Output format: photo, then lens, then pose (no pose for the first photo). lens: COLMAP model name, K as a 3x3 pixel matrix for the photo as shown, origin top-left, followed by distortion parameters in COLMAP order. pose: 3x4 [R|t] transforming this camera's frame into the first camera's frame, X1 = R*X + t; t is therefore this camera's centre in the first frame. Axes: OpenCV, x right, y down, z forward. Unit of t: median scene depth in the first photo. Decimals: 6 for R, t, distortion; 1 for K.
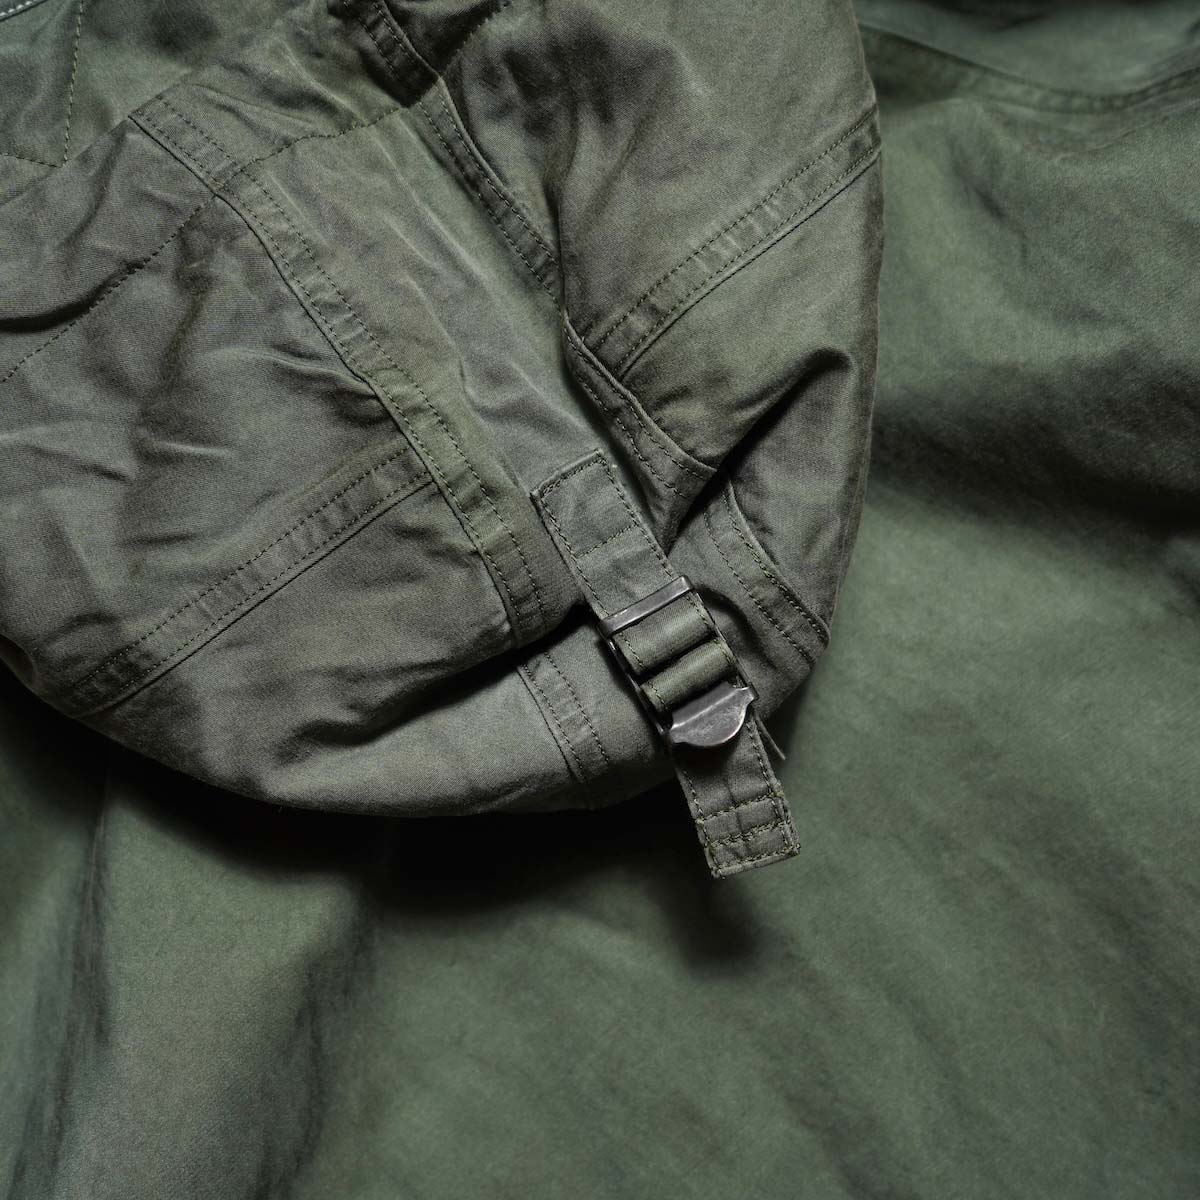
lens RADIAL K [[1542.2, 0, 600.0], [0, 1542.2, 600.0], [0, 0, 1]] dist [0.017022, 0.079429]
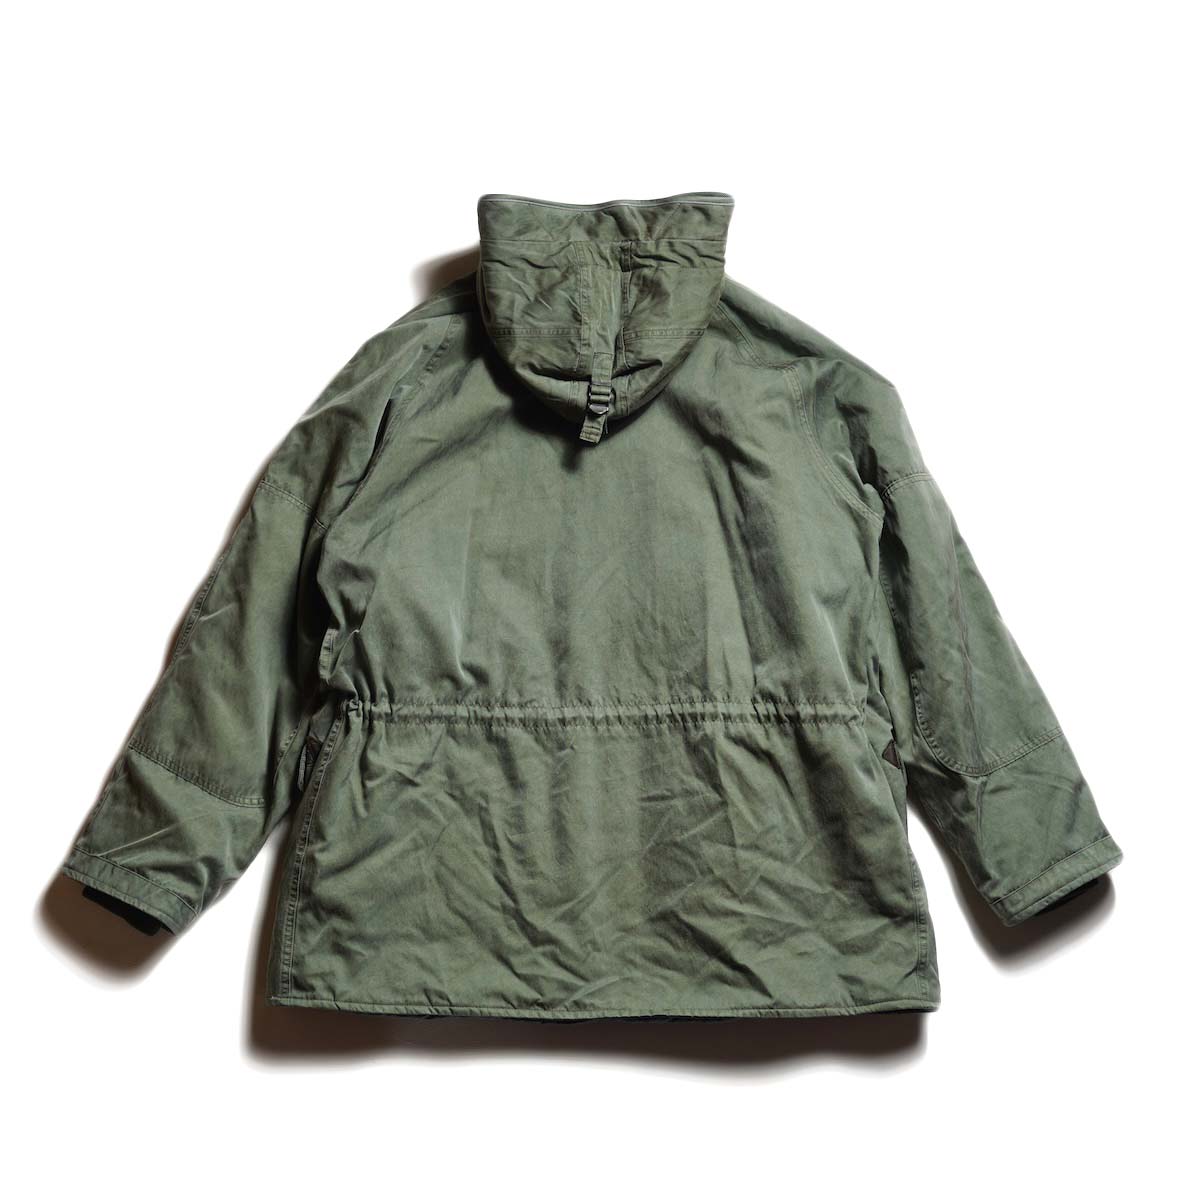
lens RADIAL K [[1542.2, 0, 600.0], [0, 1542.2, 600.0], [0, 0, 1]] dist [0.017022, 0.079429]
pose [[0.811964, 0.582723, -0.033869, 0.591546], [-0.583699, 0.810894, -0.041801, 0.765254], [0.003105, 0.053710, 0.998552, -3.833217]]
